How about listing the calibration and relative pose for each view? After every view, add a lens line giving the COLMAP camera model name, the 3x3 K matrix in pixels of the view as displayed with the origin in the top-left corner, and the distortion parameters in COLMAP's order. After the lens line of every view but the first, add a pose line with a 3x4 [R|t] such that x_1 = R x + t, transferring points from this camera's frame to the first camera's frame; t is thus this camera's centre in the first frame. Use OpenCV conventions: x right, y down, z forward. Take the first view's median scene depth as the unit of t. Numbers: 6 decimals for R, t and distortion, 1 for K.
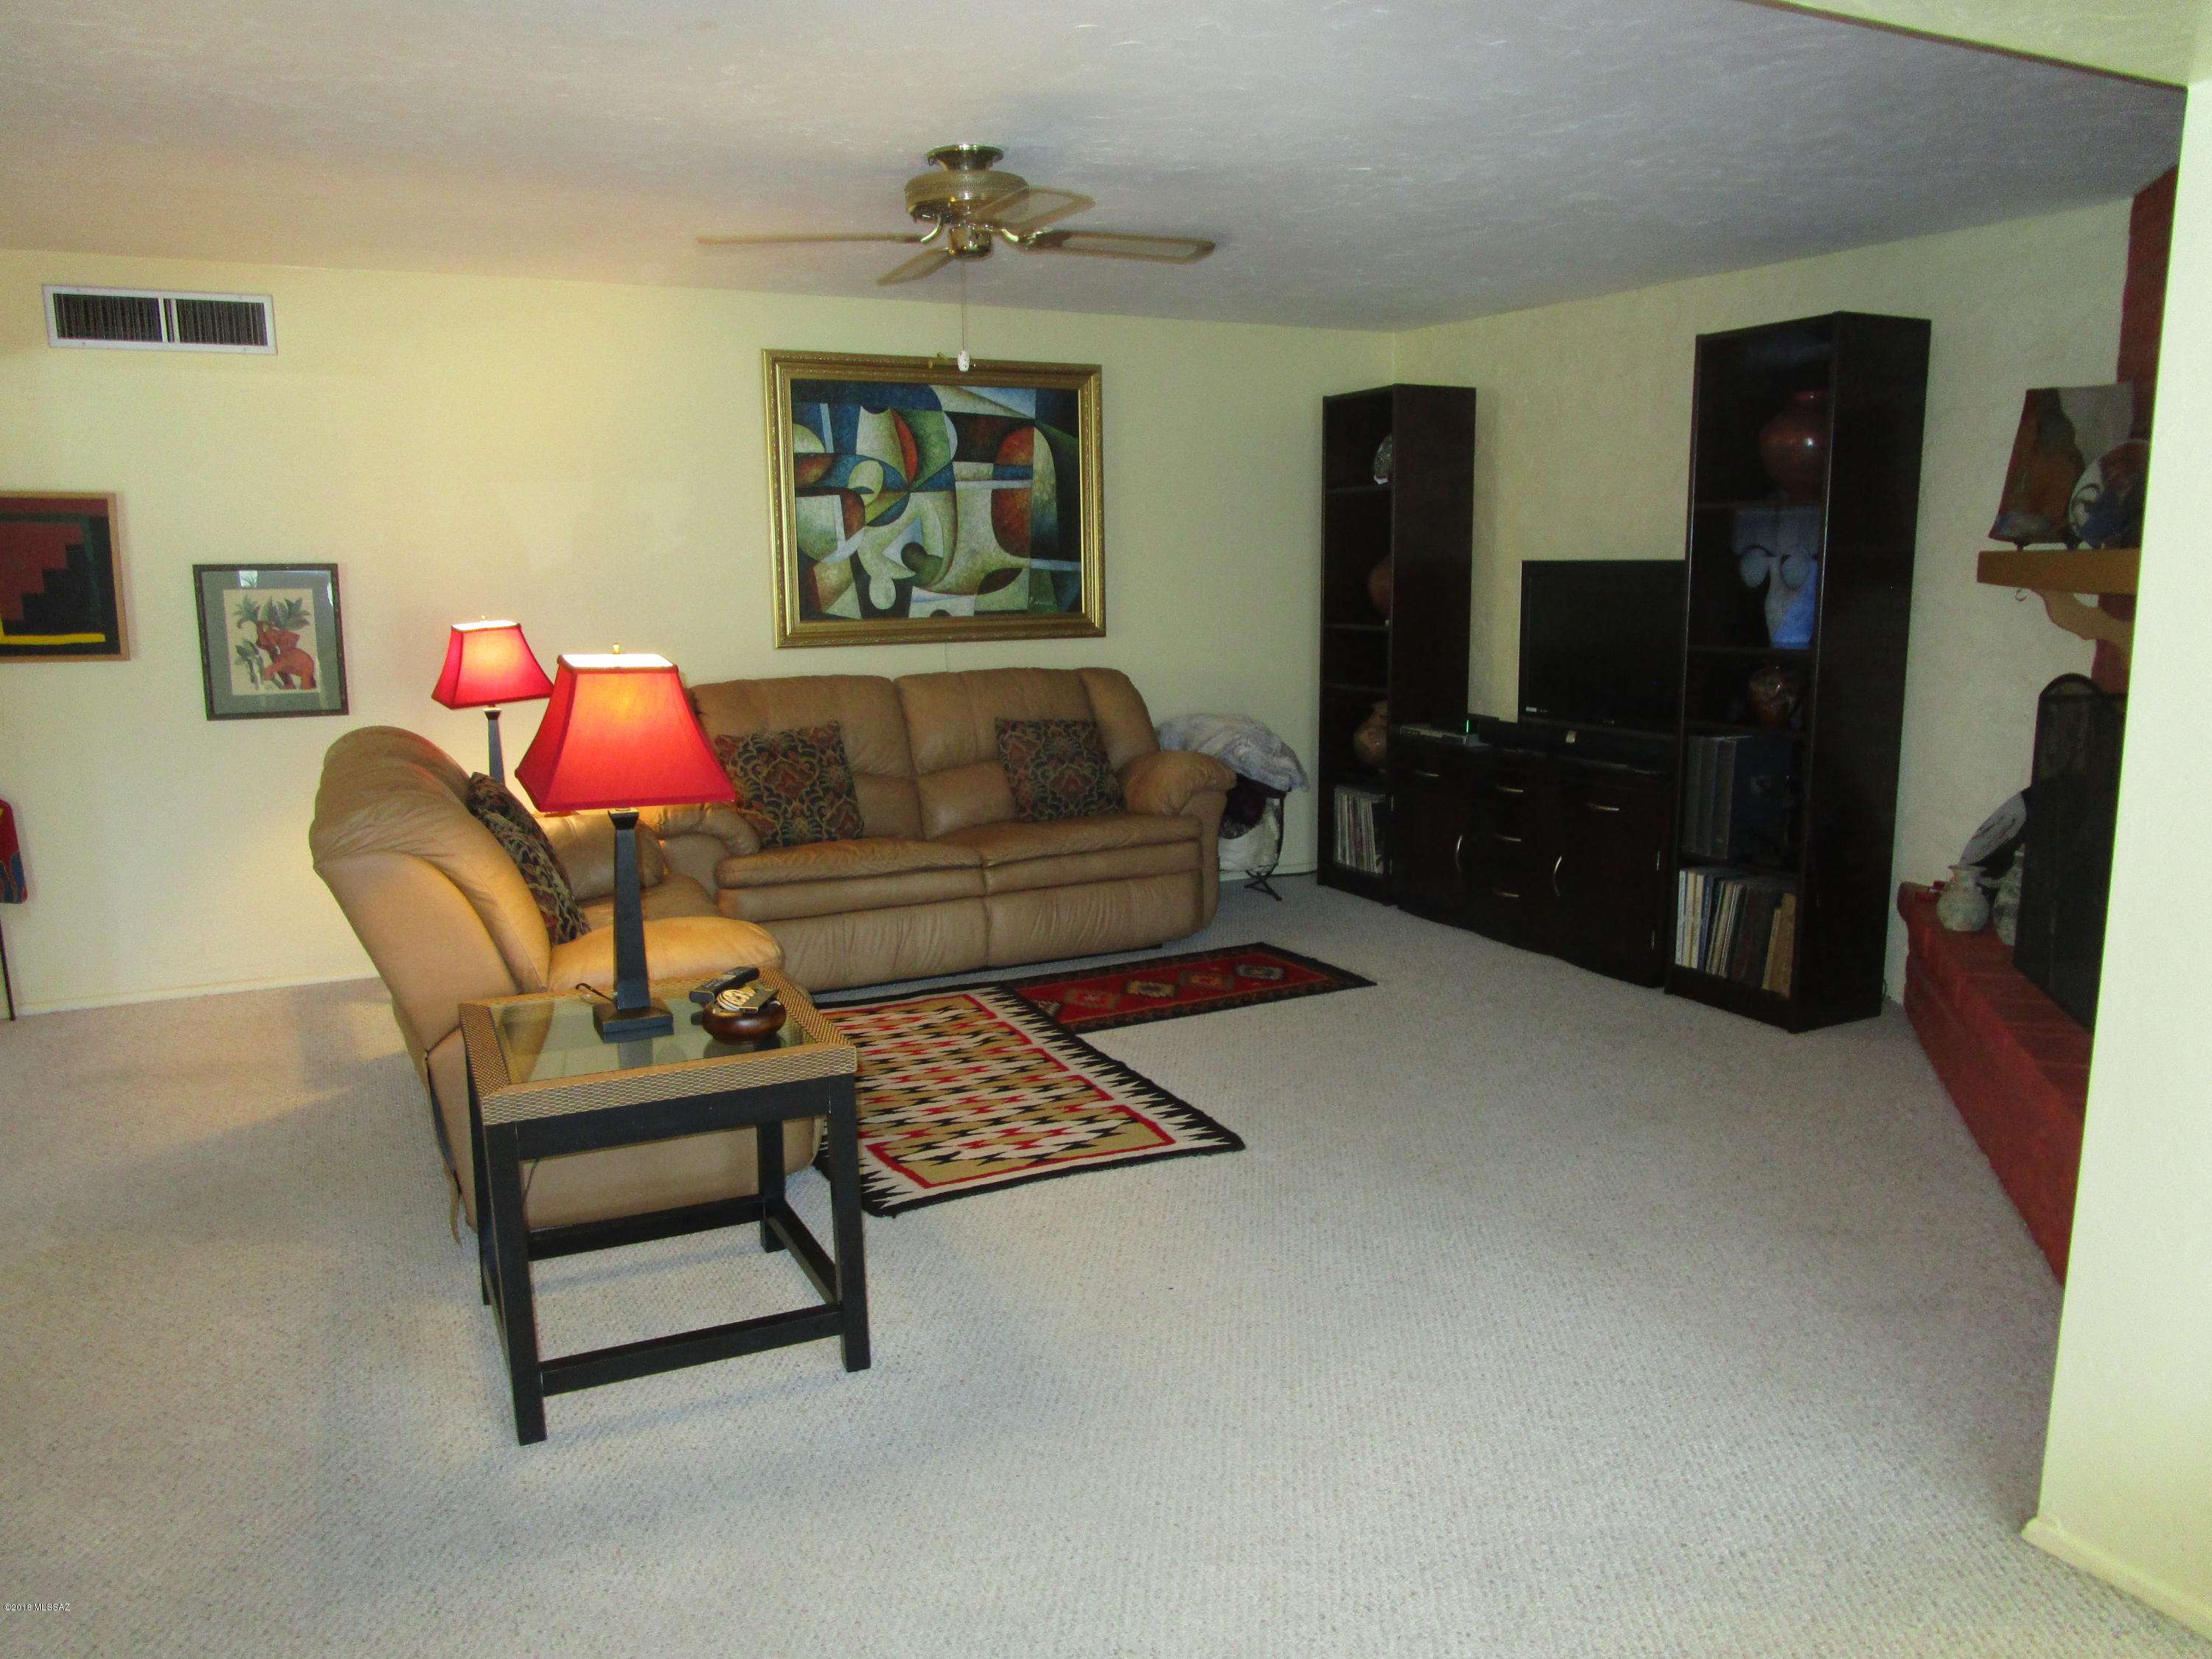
lens RADIAL K [[1581.8, 0, 1106.9], [0, 1581.8, 824.5], [0, 0, 1]] dist [-0.016838, -0.001872]
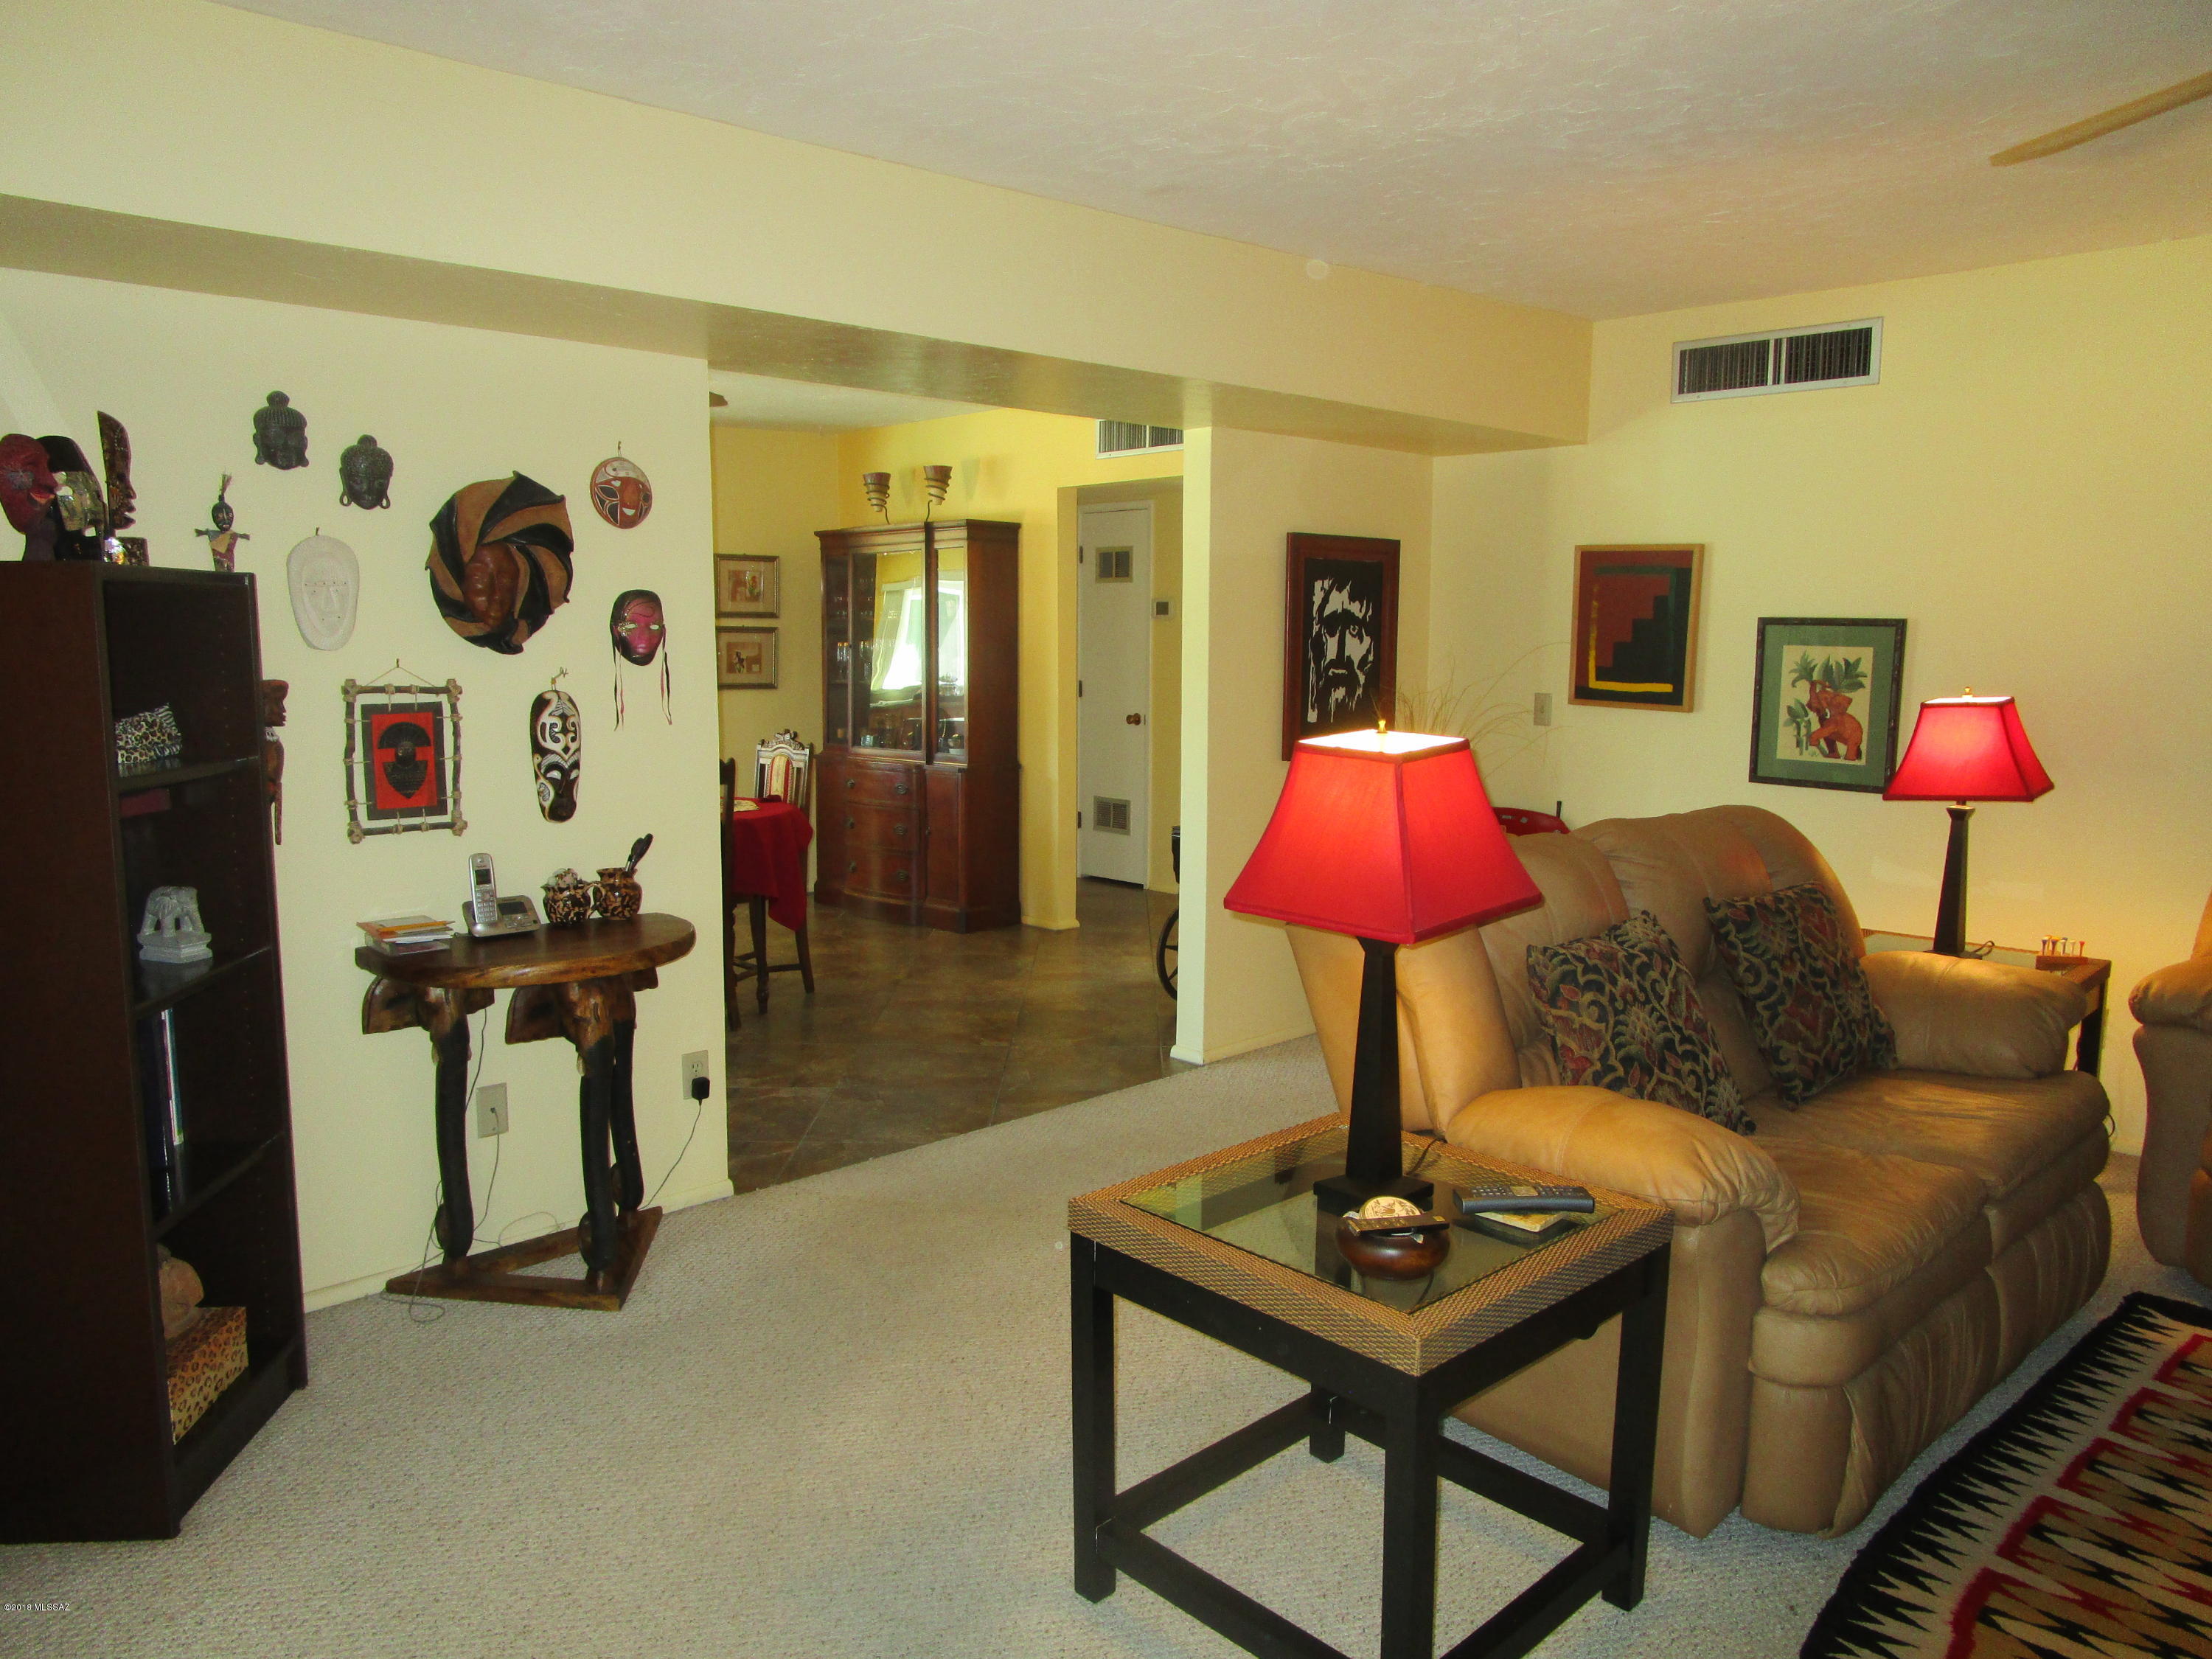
lens RADIAL K [[1581.8, 0, 1106.7], [0, 1581.8, 835.2], [0, 0, 1]] dist [-0.016838, -0.001872]
pose [[0.300340, 0.141260, -0.943314, 0.211487], [-0.172959, 0.980643, 0.091782, -0.054919], [0.938020, 0.135589, 0.318959, 0.339444]]
